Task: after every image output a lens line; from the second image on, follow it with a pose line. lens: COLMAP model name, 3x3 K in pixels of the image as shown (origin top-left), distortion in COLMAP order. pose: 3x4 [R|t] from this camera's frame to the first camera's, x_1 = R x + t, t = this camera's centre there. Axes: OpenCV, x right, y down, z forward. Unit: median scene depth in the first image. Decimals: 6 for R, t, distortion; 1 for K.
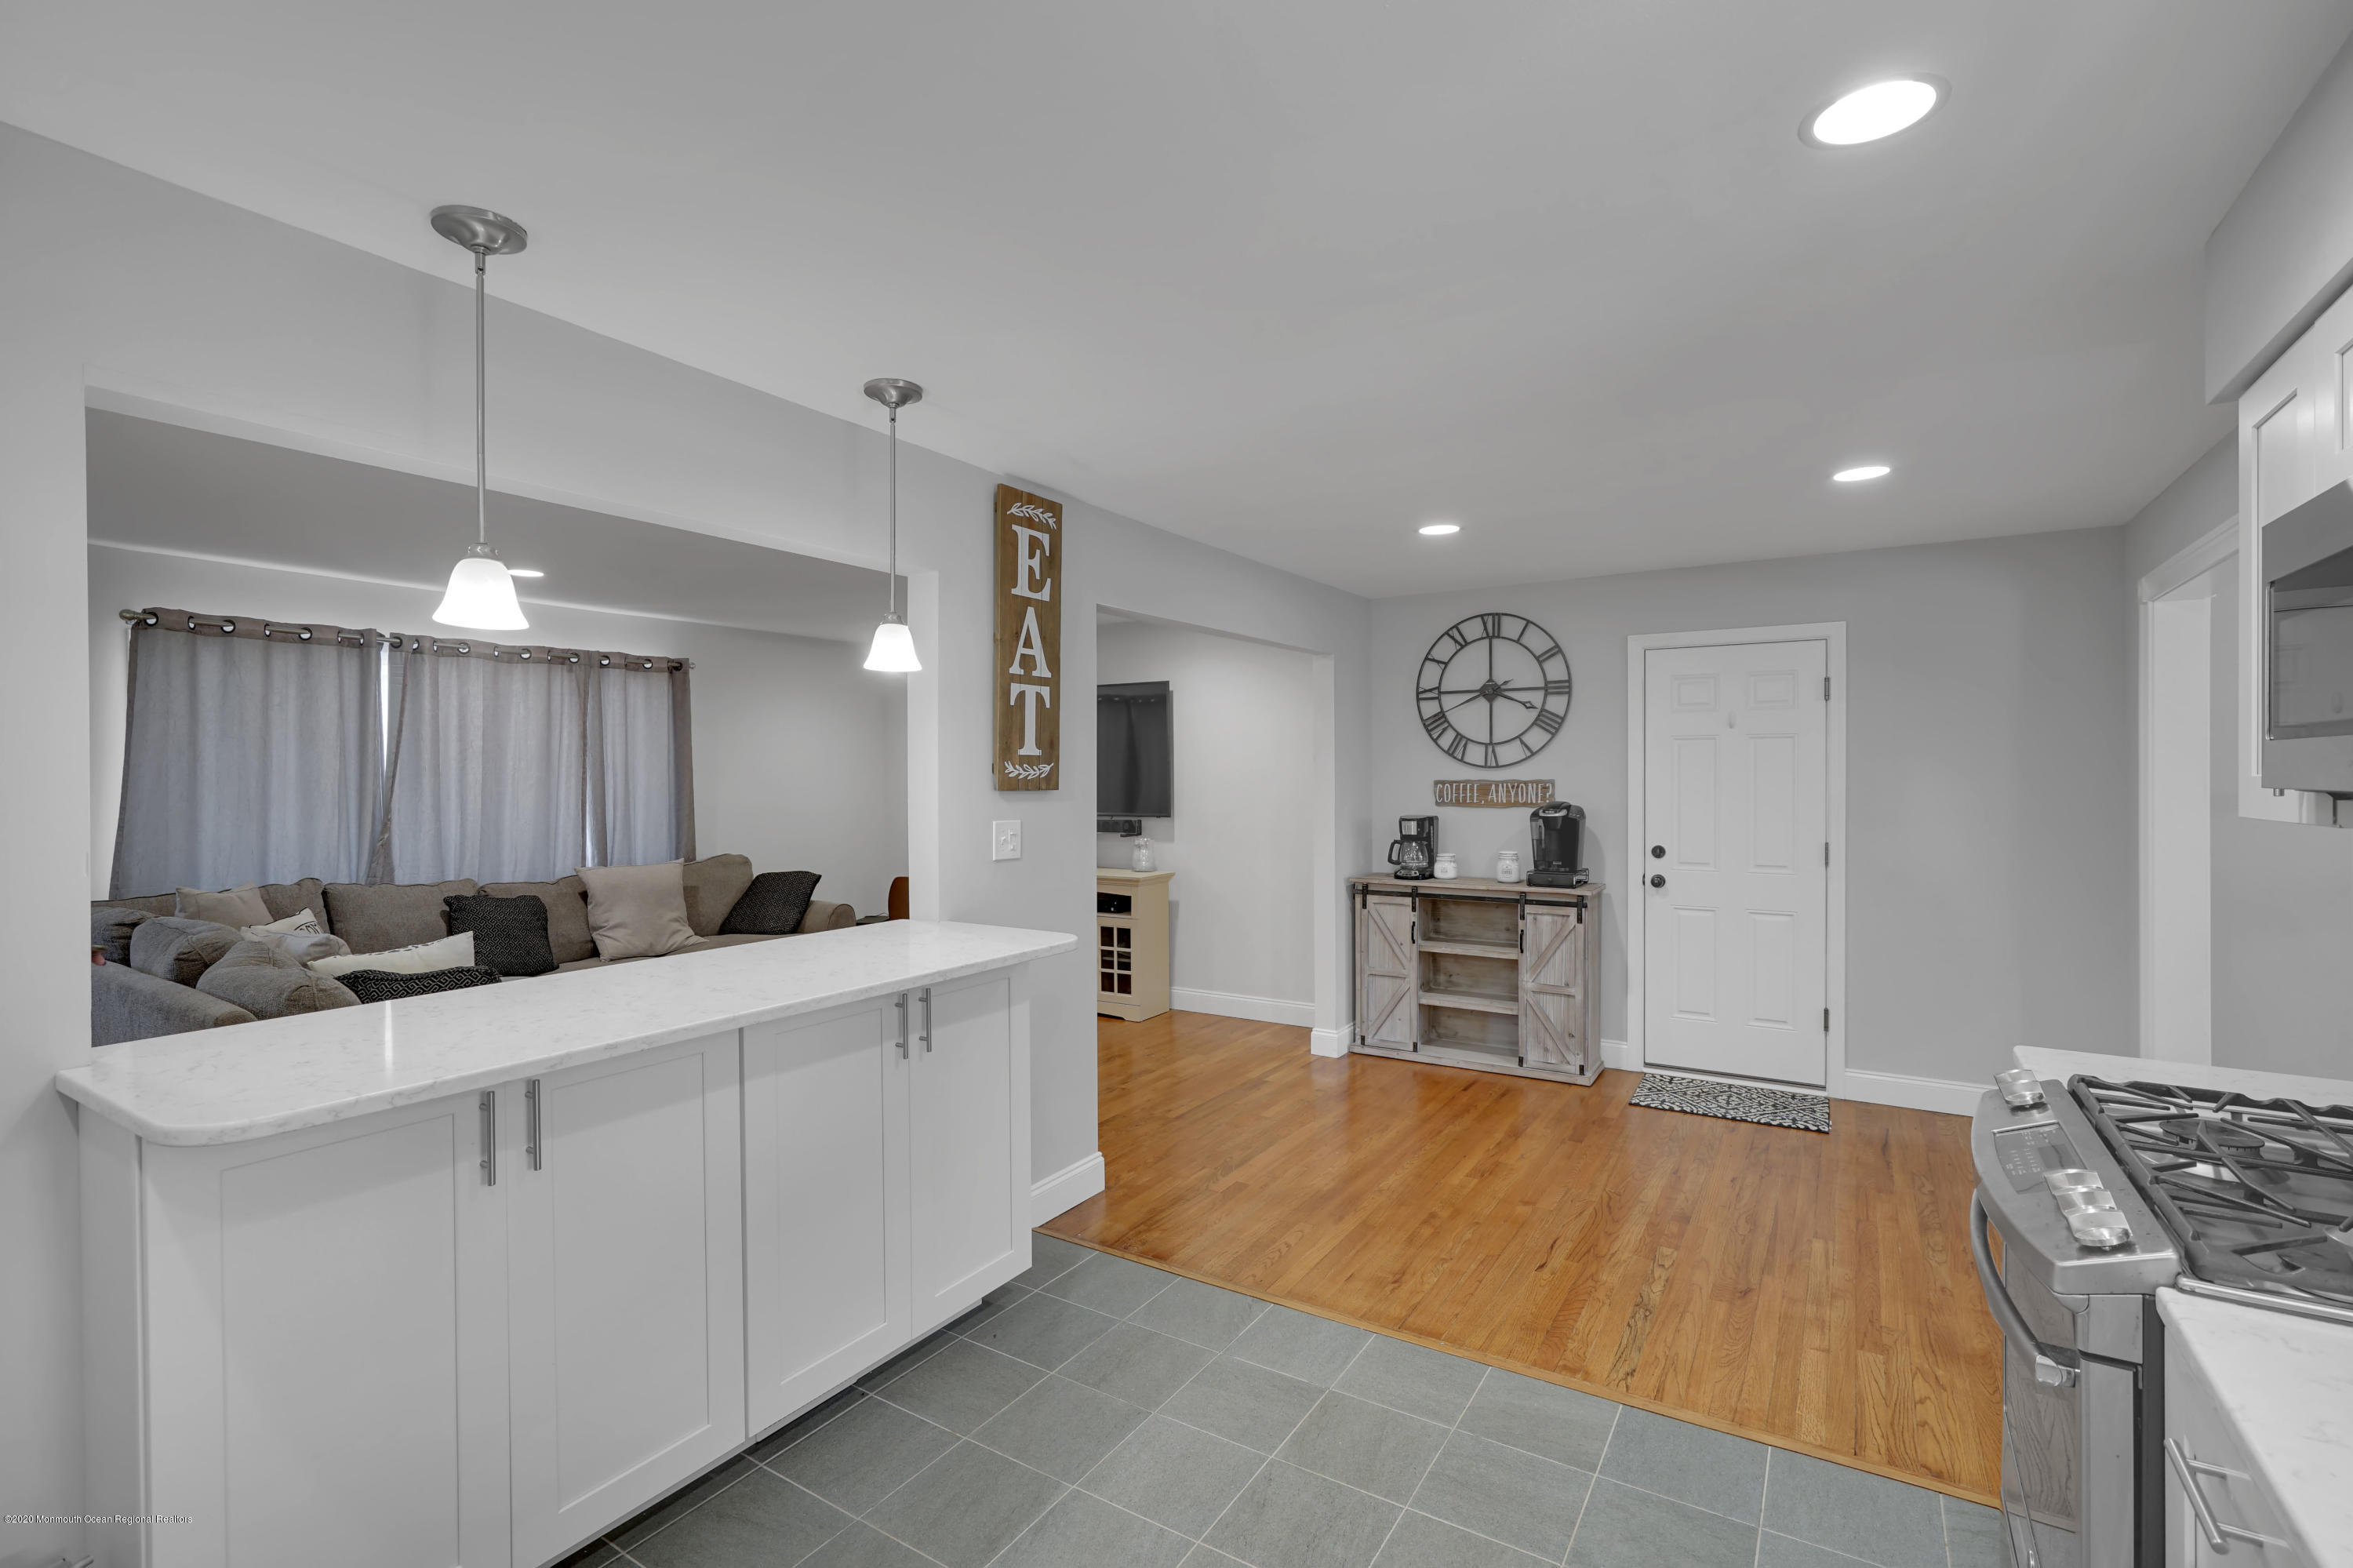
lens RADIAL K [[1070.6, 0, 1172.8], [0, 1070.6, 770.9], [0, 0, 1]] dist [0.006797, -0.000972]
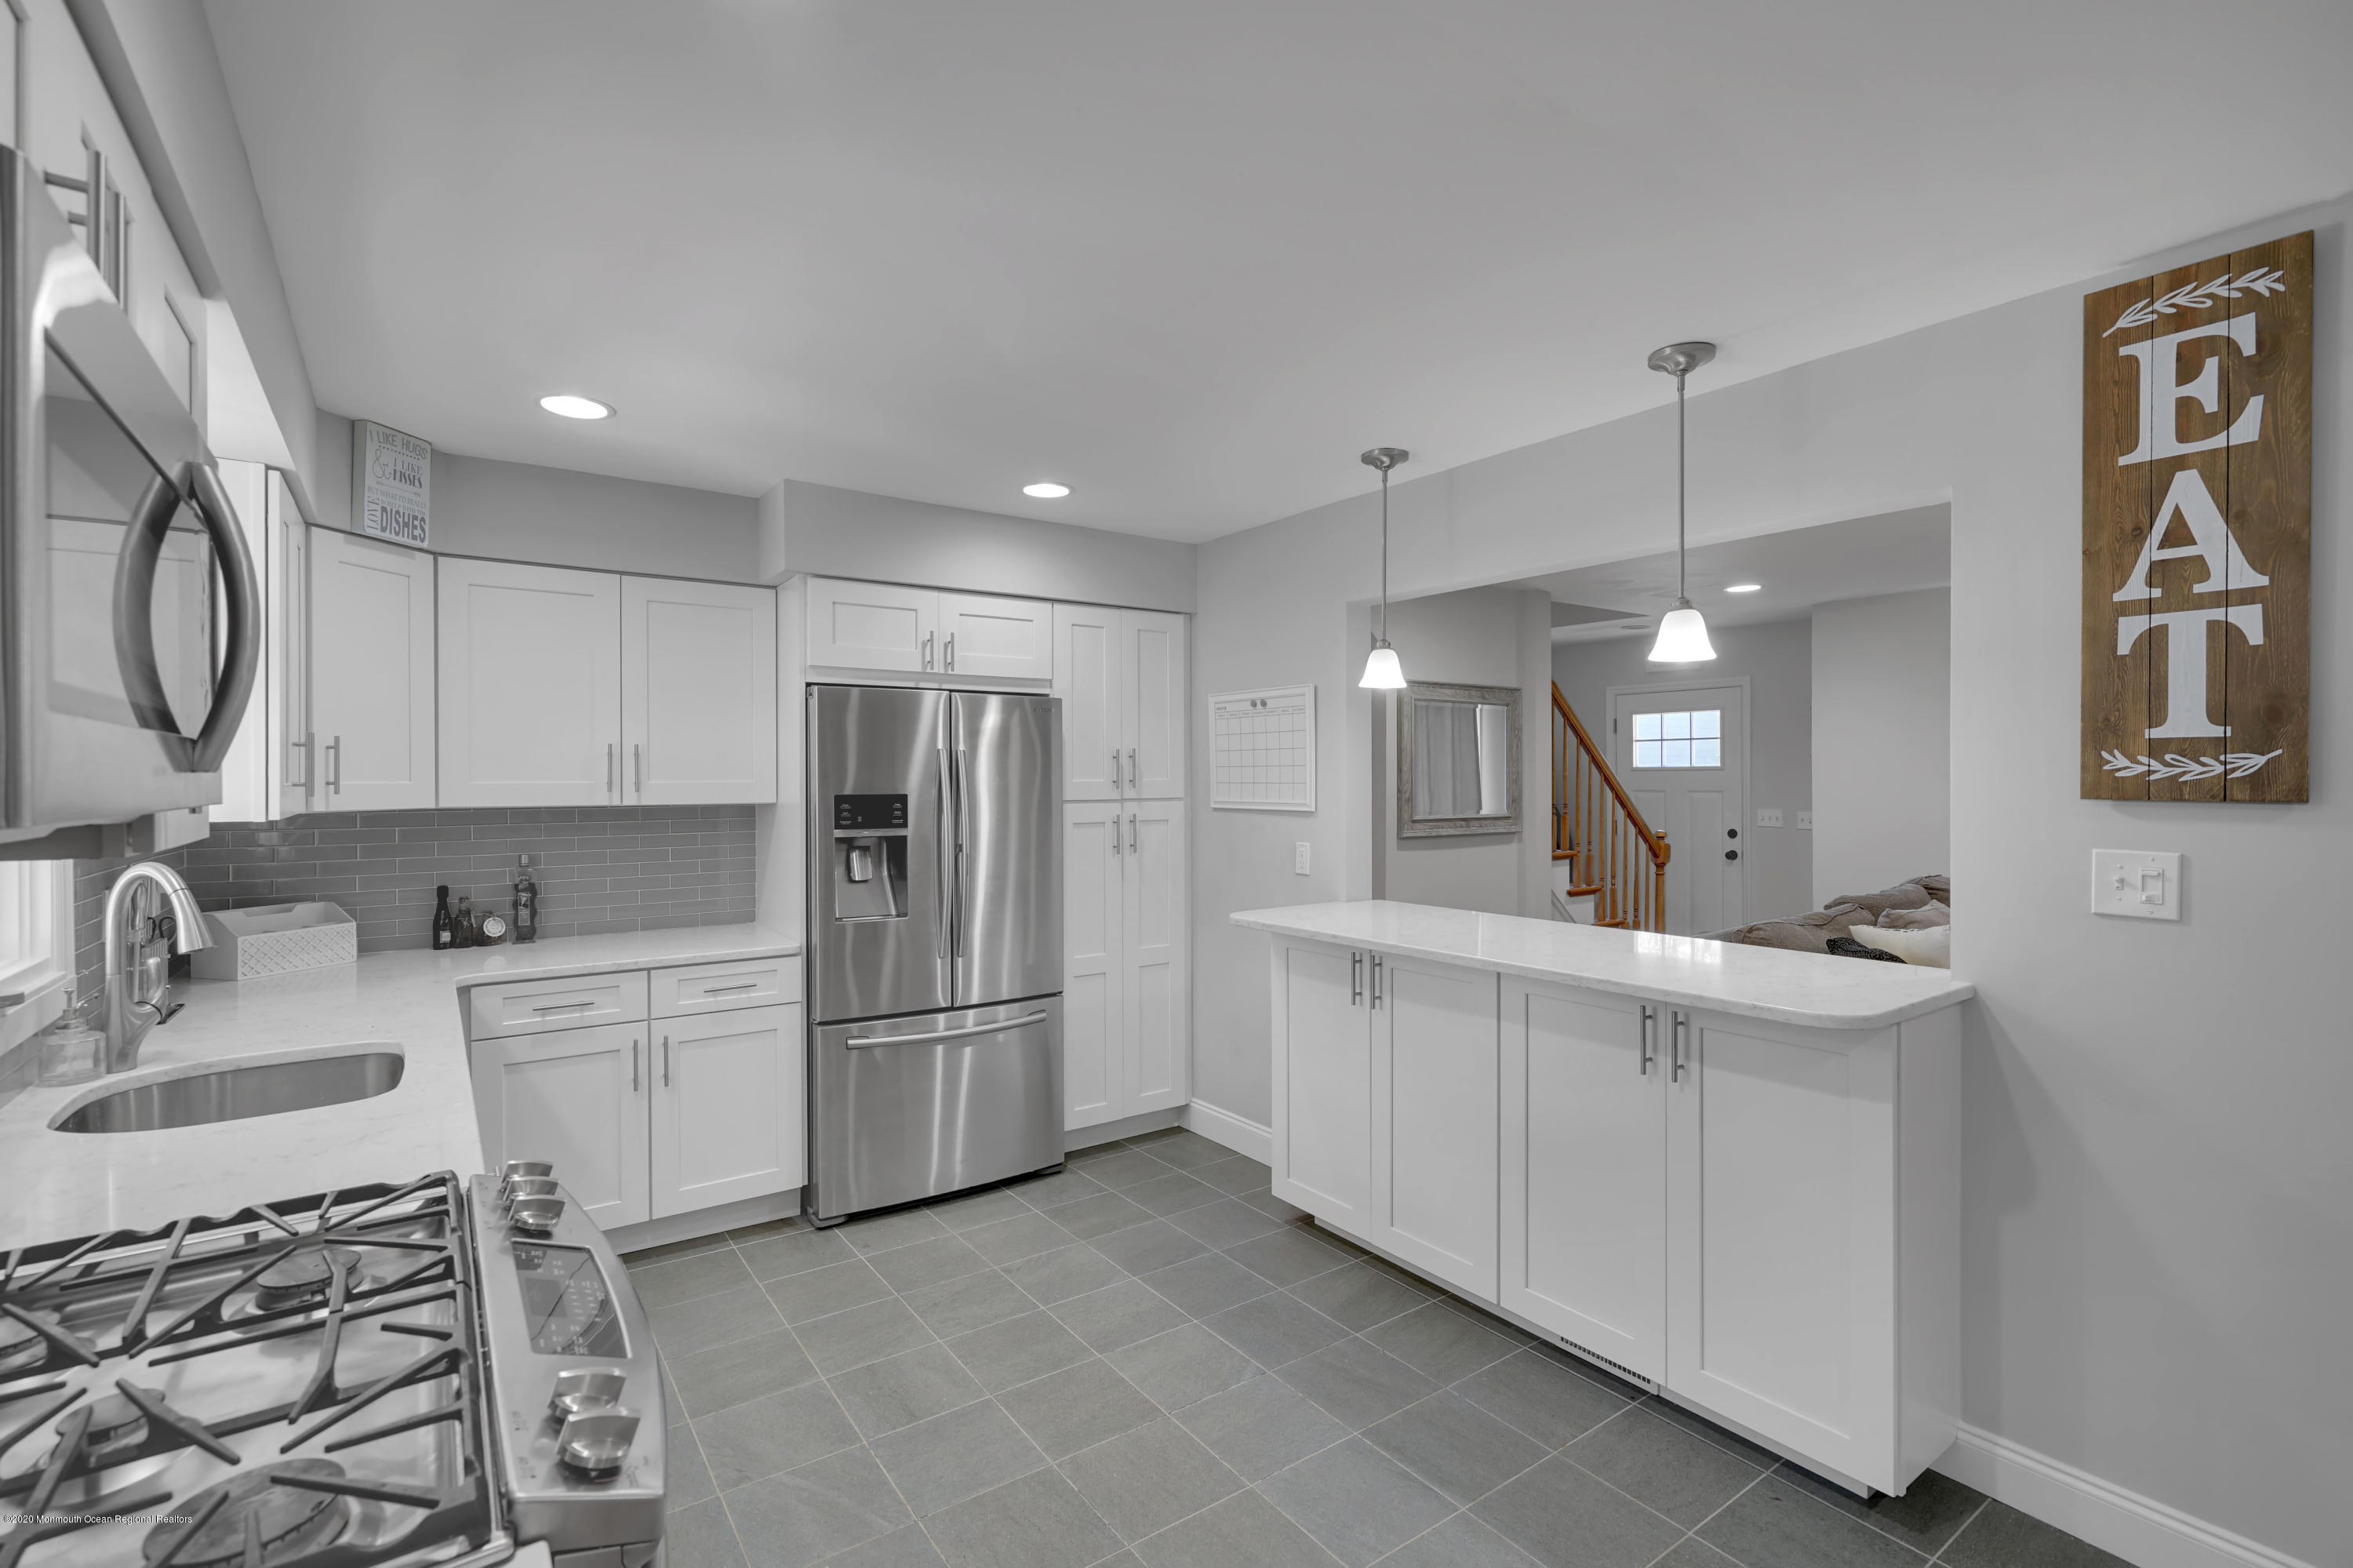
lens RADIAL K [[1070.6, 0, 1178.6], [0, 1070.6, 773.2], [0, 0, 1]] dist [0.006797, -0.000972]
pose [[-0.366165, 0.001782, -0.930548, 0.579527], [0.004612, 0.999989, 0.000100, 0.001364], [0.930538, -0.004255, -0.366170, 0.720009]]
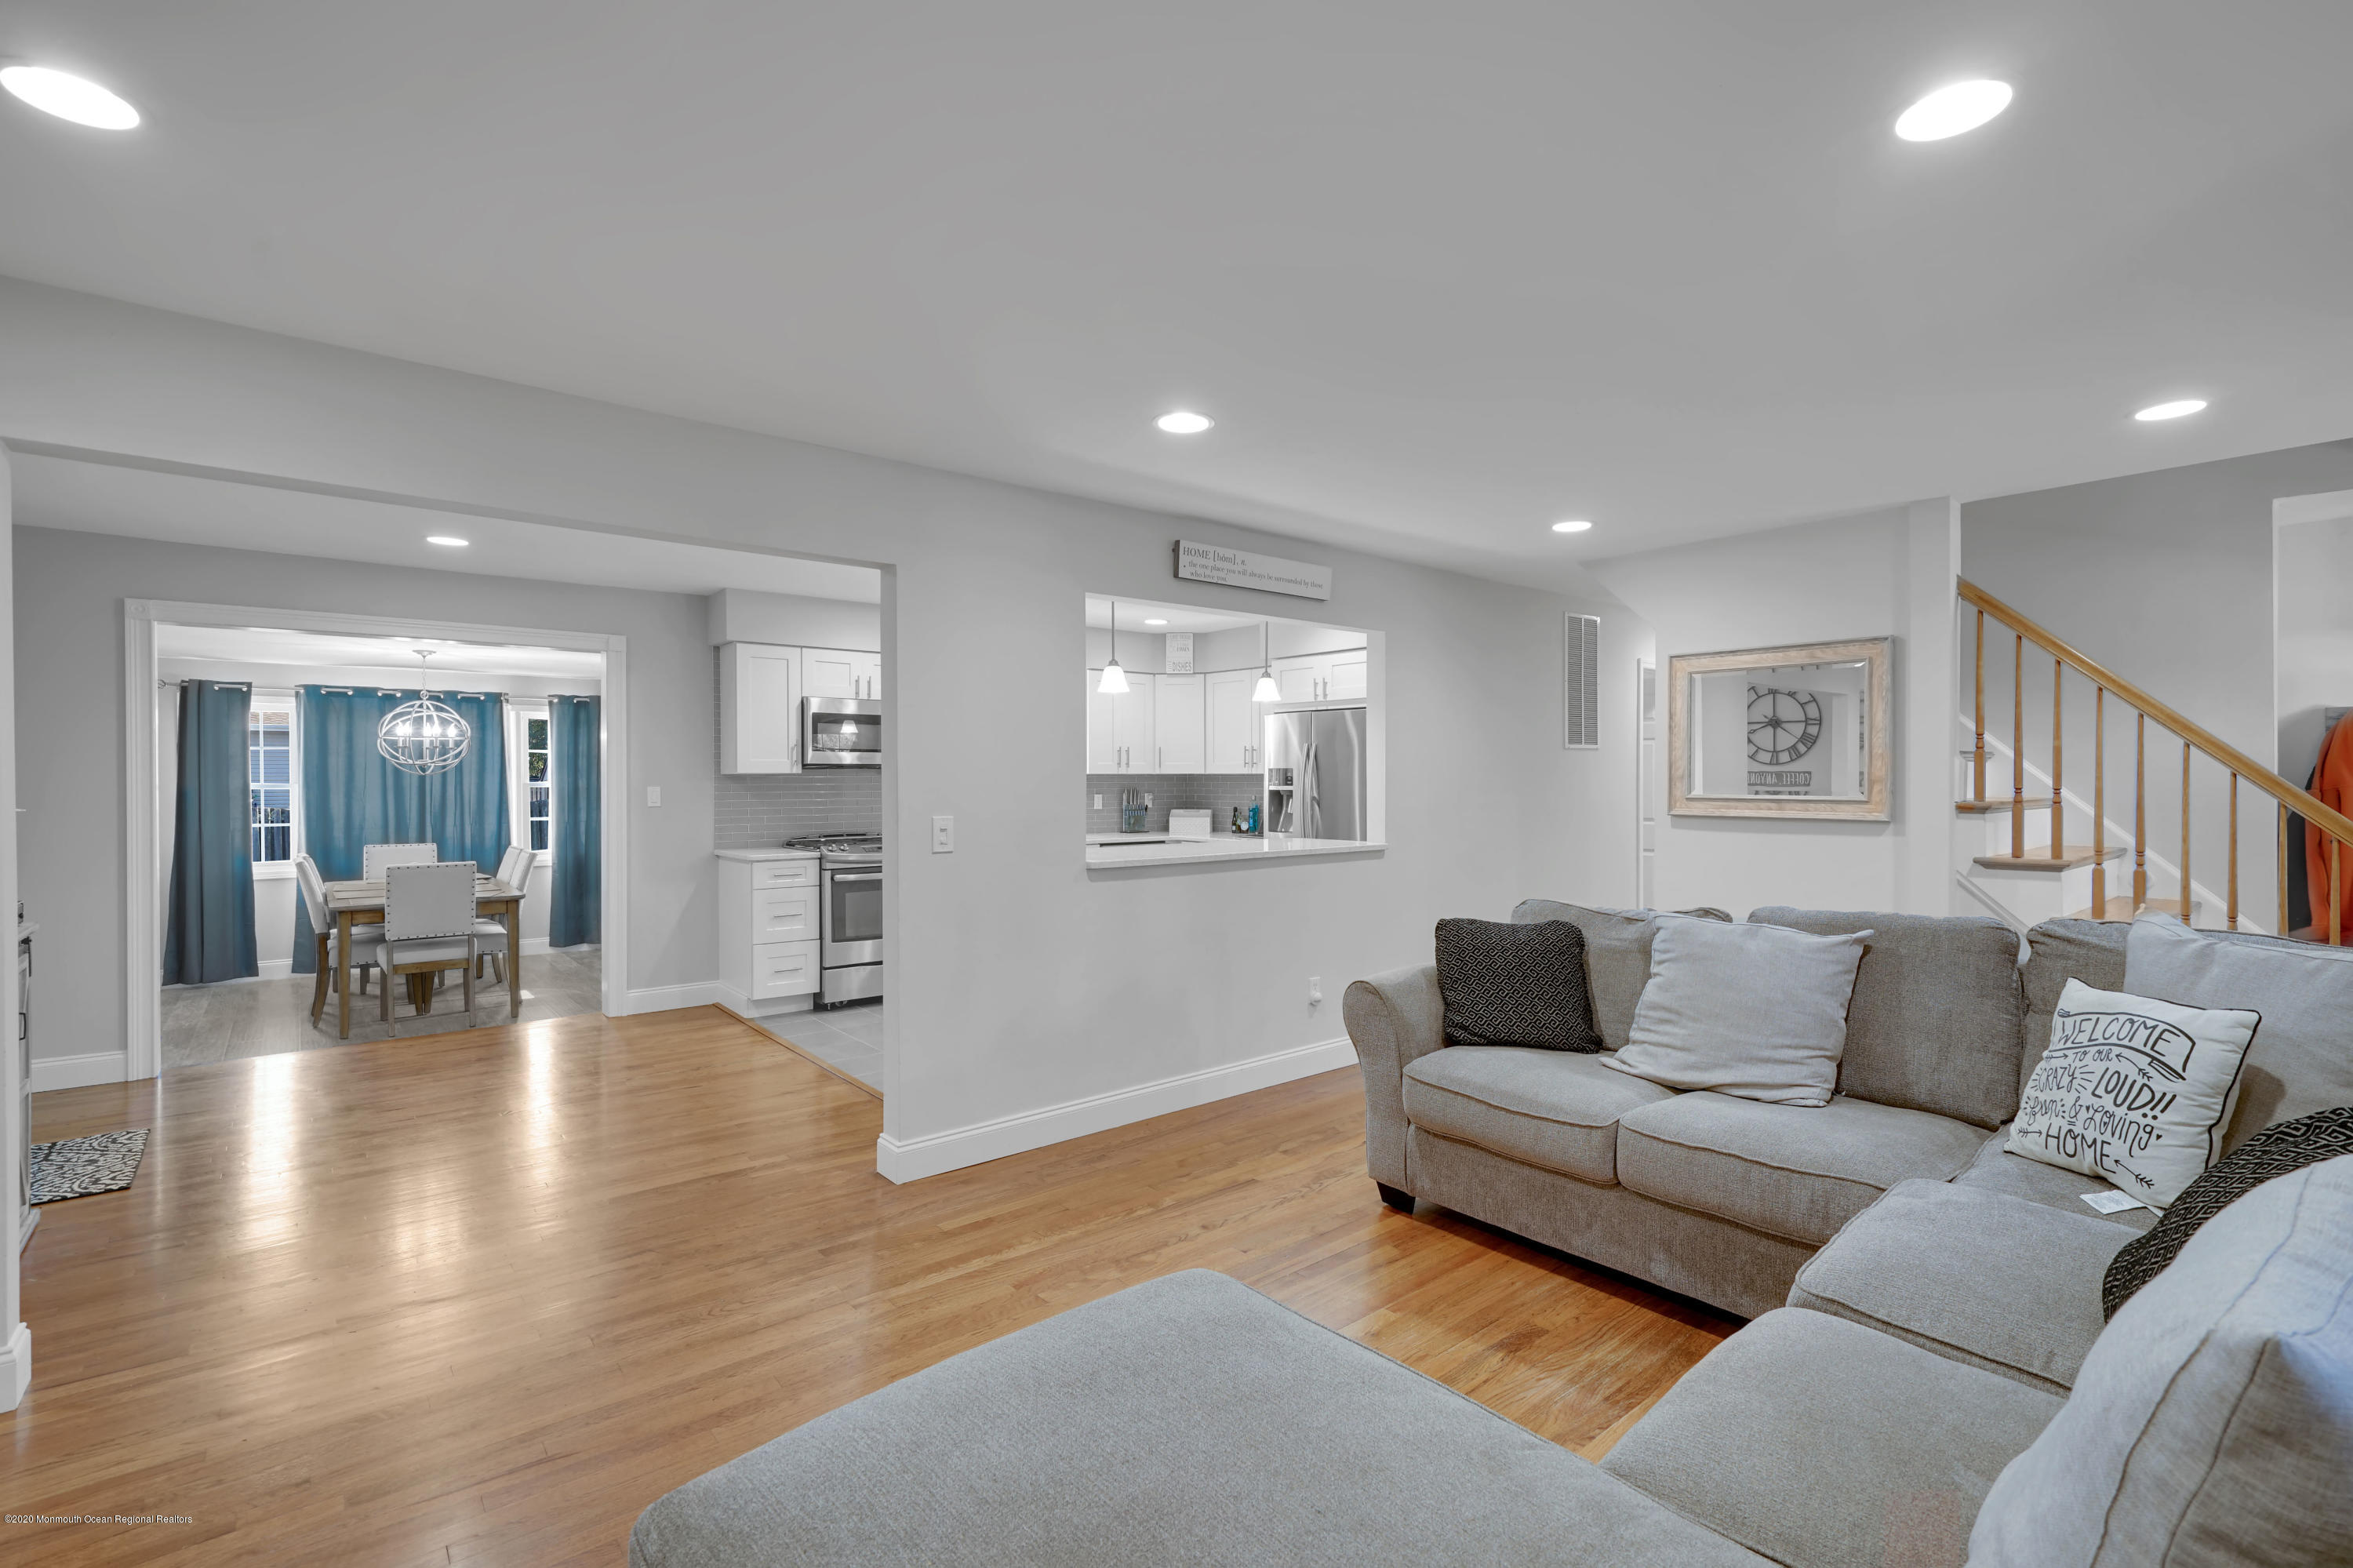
lens RADIAL K [[1070.6, 0, 1179.7], [0, 1070.6, 782.8], [0, 0, 1]] dist [0.006797, -0.000972]
pose [[-0.956187, 0.003026, 0.292740, -0.705571], [0.004409, 0.999982, 0.004065, 0.040030], [-0.292722, 0.005178, -0.956184, 2.075479]]
